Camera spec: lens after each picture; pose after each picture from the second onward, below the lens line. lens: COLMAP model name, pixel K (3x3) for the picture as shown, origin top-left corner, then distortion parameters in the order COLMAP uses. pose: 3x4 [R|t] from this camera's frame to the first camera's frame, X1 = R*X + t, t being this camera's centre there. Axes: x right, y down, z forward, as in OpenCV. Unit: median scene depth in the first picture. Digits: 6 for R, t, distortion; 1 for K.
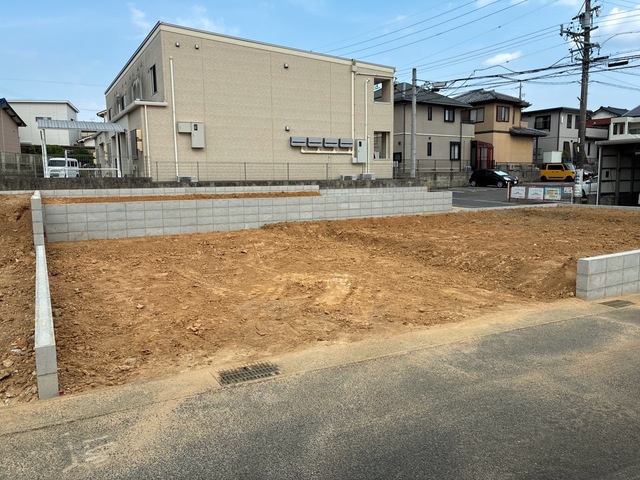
lens RADIAL K [[486.6, 0, 318.0], [0, 486.6, 239.4], [0, 0, 1]] dist [0.043911, -0.051831]
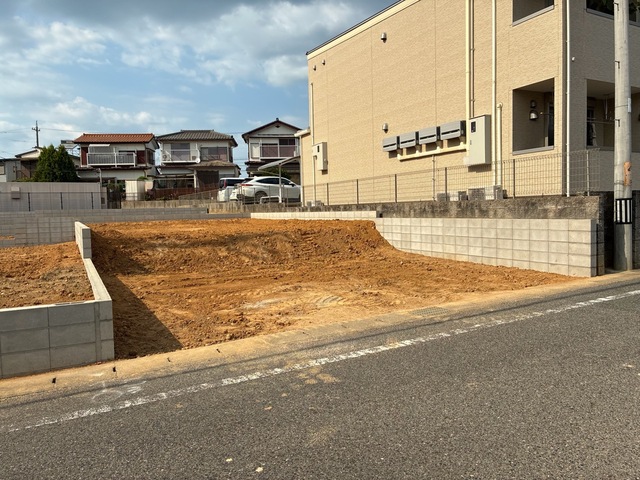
lens RADIAL K [[486.6, 0, 319.3], [0, 486.6, 237.7], [0, 0, 1]] dist [0.043911, -0.051831]
pose [[-0.048896, 0.070668, -0.996301, 0.674576], [-0.099364, 0.992201, 0.075254, -0.124965], [0.993849, 0.102676, -0.041493, 1.019351]]
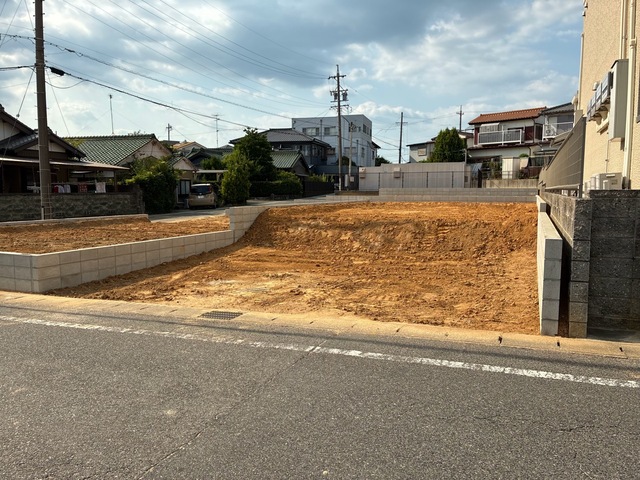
lens RADIAL K [[486.6, 0, 321.5], [0, 486.6, 236.3], [0, 0, 1]] dist [0.043911, -0.051831]
pose [[-0.796880, 0.067530, -0.600352, 0.500042], [-0.066834, 0.977779, 0.198697, -0.169185], [0.600429, 0.198462, -0.774660, 1.321378]]
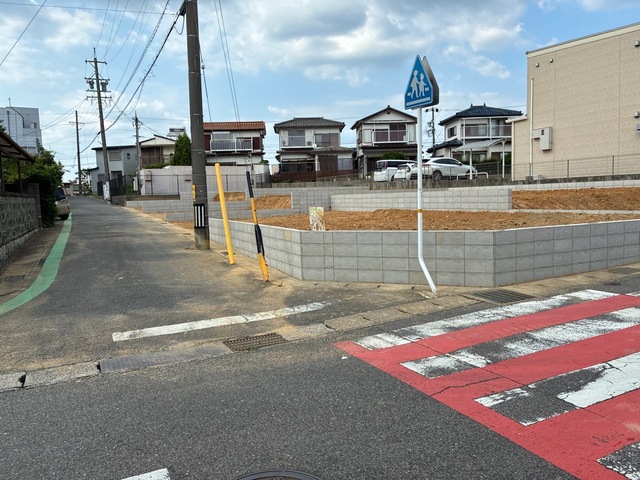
lens RADIAL K [[486.6, 0, 319.2], [0, 486.6, 242.8], [0, 0, 1]] dist [0.043911, -0.051831]
pose [[-0.077462, 0.109717, -0.990940, 0.930109], [-0.091874, 0.988912, 0.116674, -0.055915], [0.992753, 0.100080, -0.066523, 0.557709]]
